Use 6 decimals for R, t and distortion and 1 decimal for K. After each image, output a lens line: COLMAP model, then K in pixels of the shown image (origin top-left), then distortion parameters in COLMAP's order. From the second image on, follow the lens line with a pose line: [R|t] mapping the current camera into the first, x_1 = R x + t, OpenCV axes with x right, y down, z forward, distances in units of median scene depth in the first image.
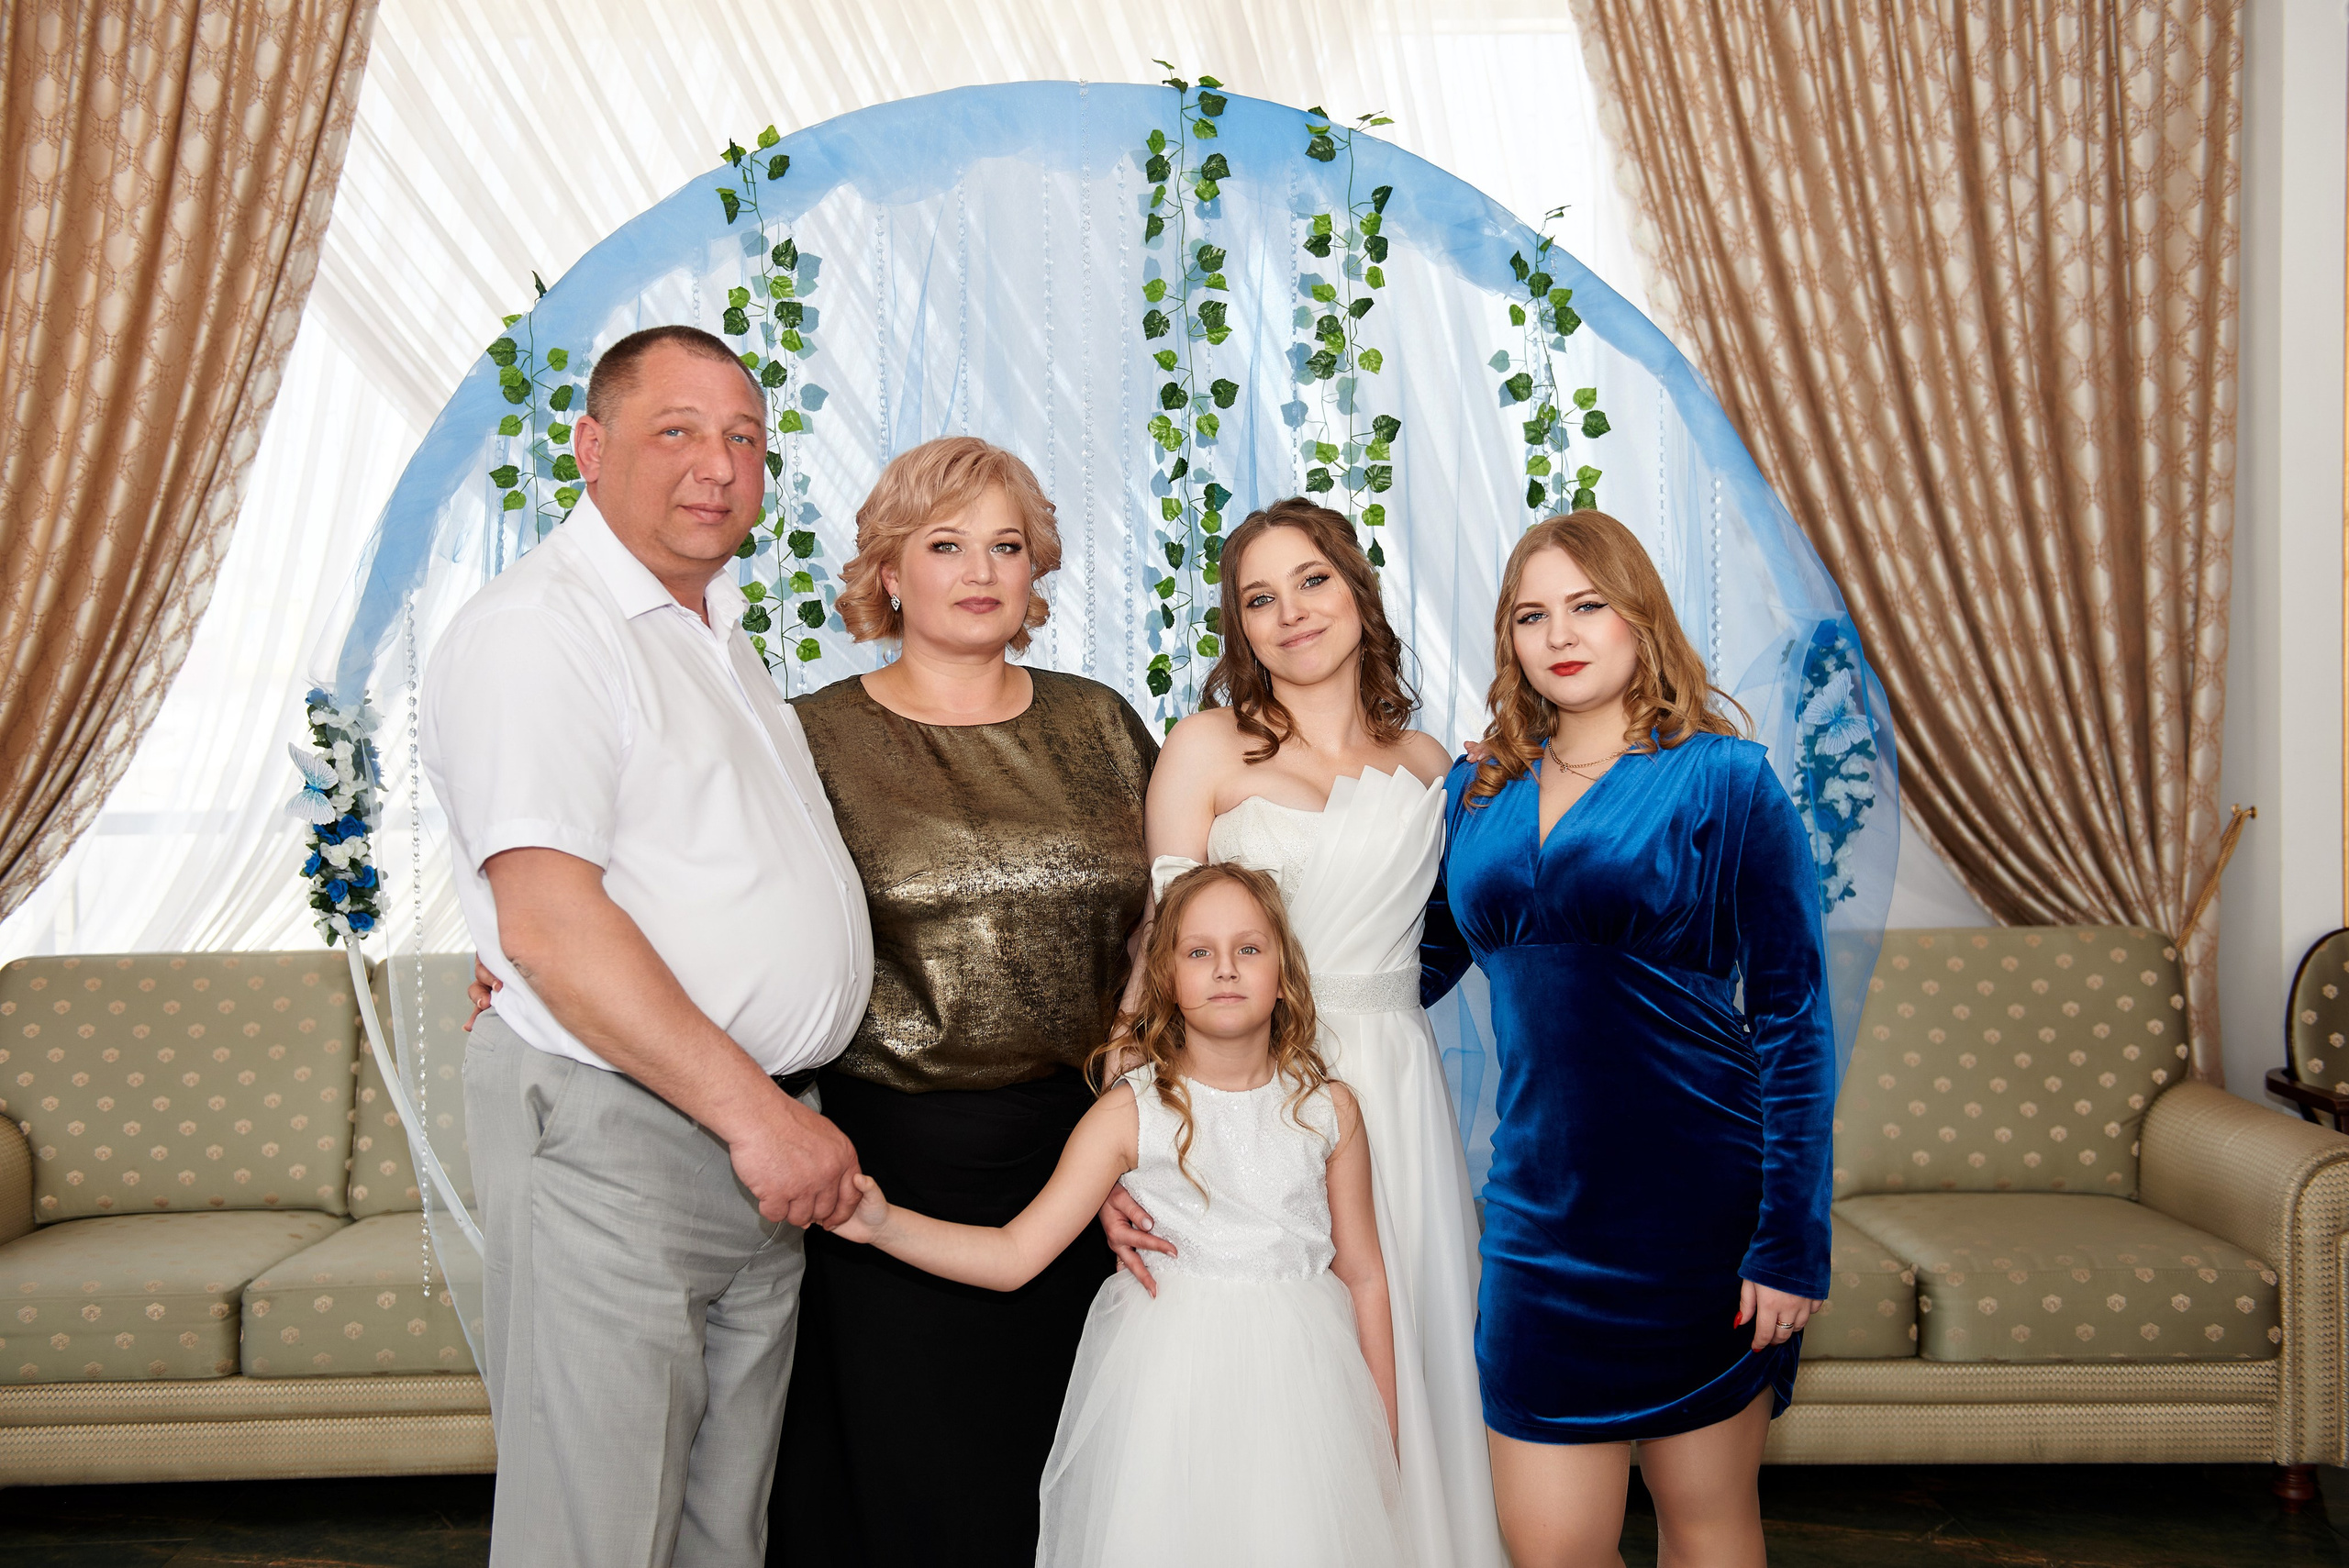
lens RADIAL K [[2495.0, 0, 1183.1], [0, 2495.0, 785.2], [0, 0, 1]] dist [0.072957, 0.000000]
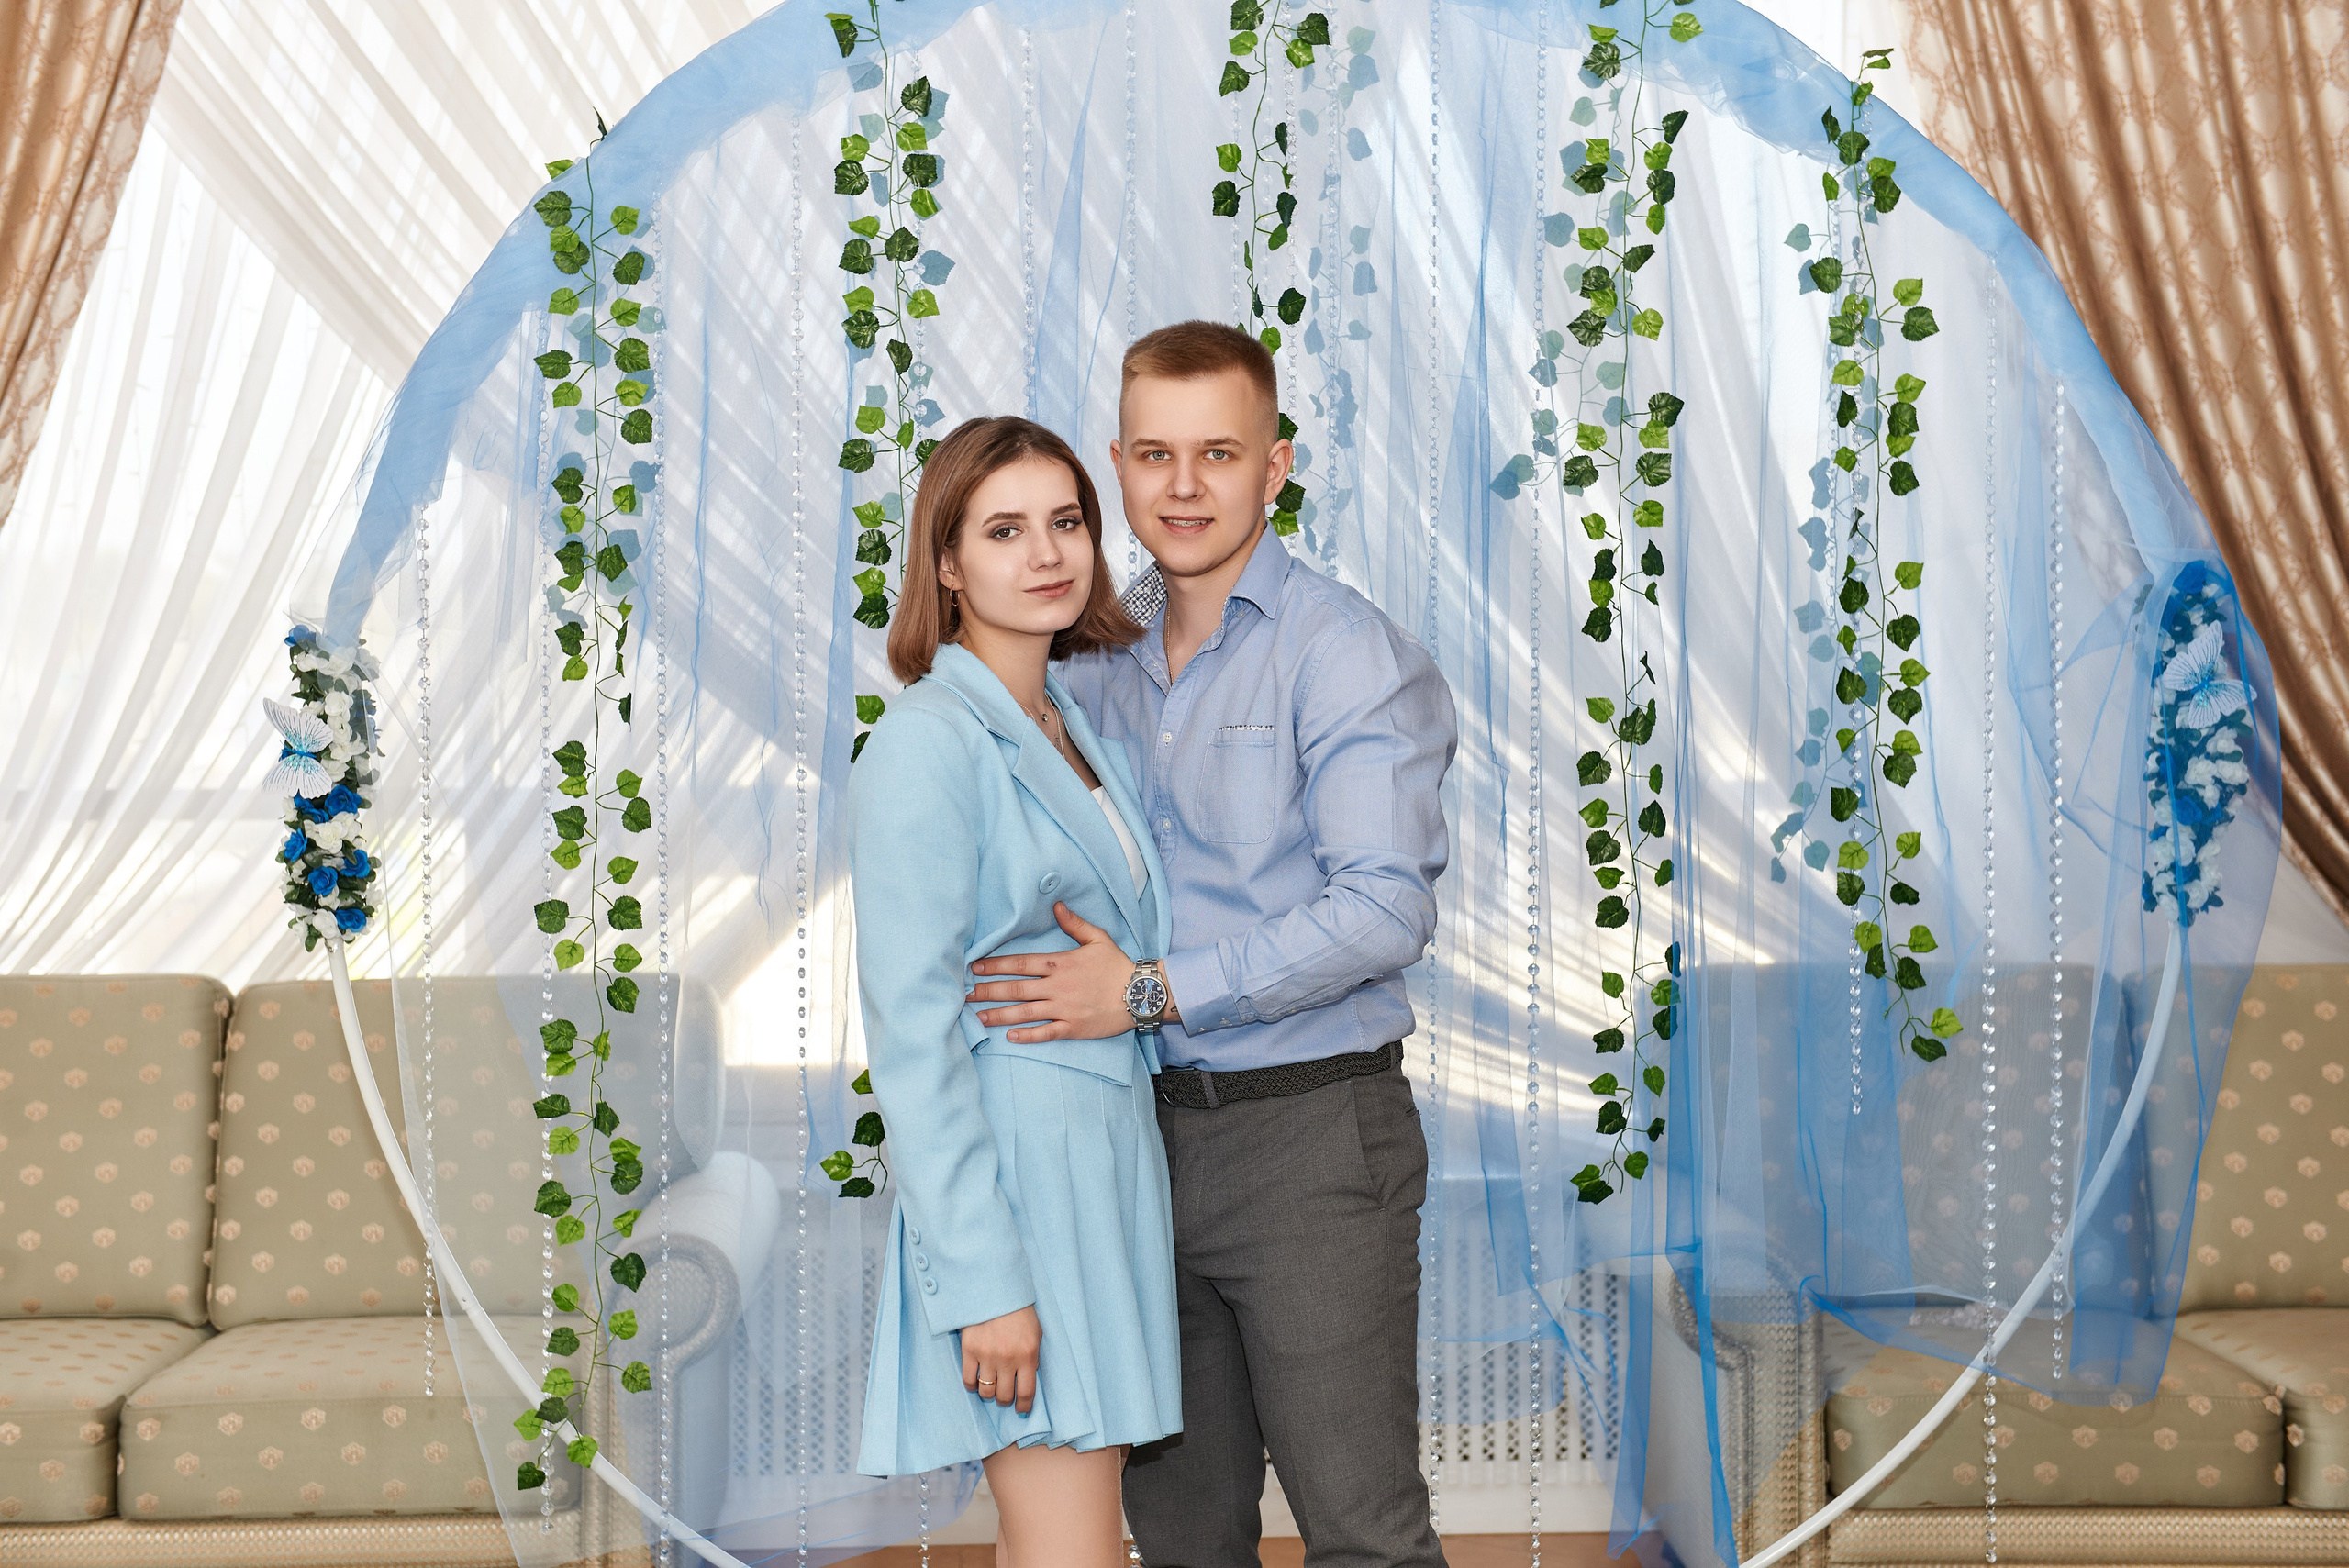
lens RADIAL K [[3881.1, 0, 1183.9], [0, 3881.1, 786.1], [0, 0, 1]] dist [0.165058, 0.000000]
pose [[0.999312, 0.010670, 0.035519, -0.082808], [-0.010624, 0.999942, -0.001489, 0.008280], [-0.035533, 0.001110, 0.999368, -0.184385]]
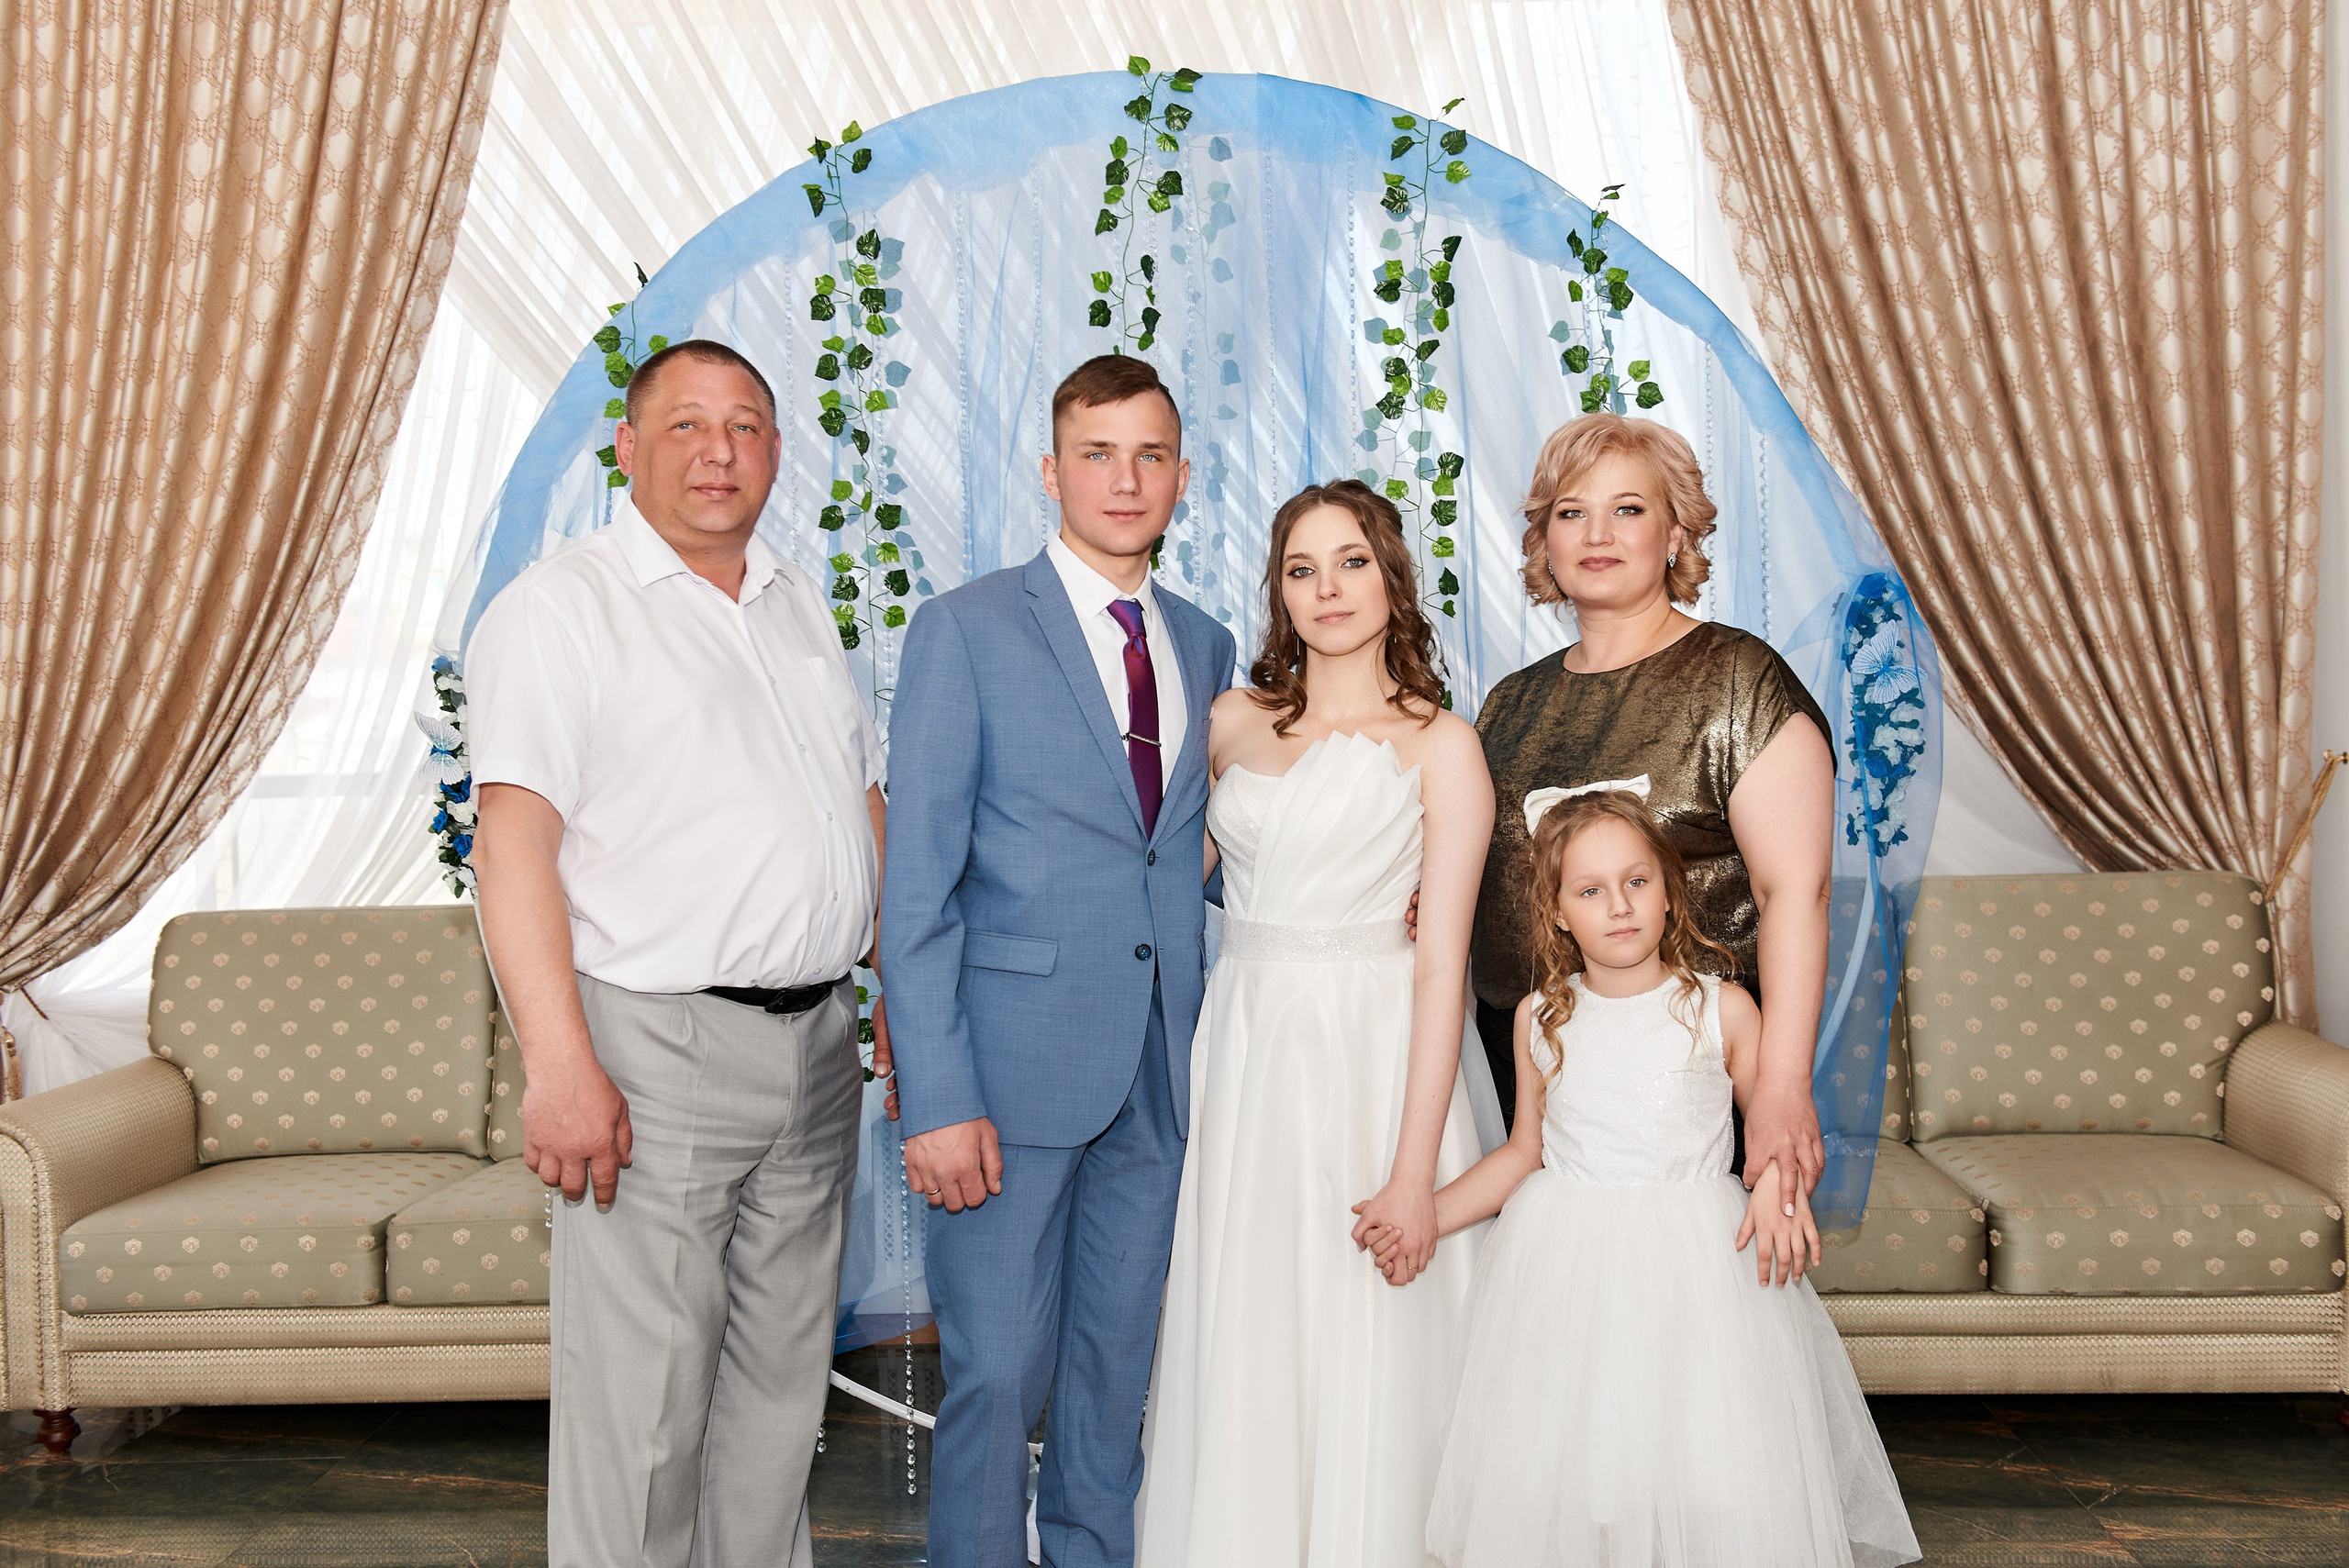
lens RADIAL K [[2577.6, 0, 1244.6], [0, 2577.6, 746.9], [0, 0, 1]] dist [0.043298, 0.000000]
pose [[0.998746, -0.008725, -0.049306, 0.037568], [0.008815, 0.999960, 0.001616, 0.000830], [0.049290, -0.002049, 0.998782, -0.060405]]
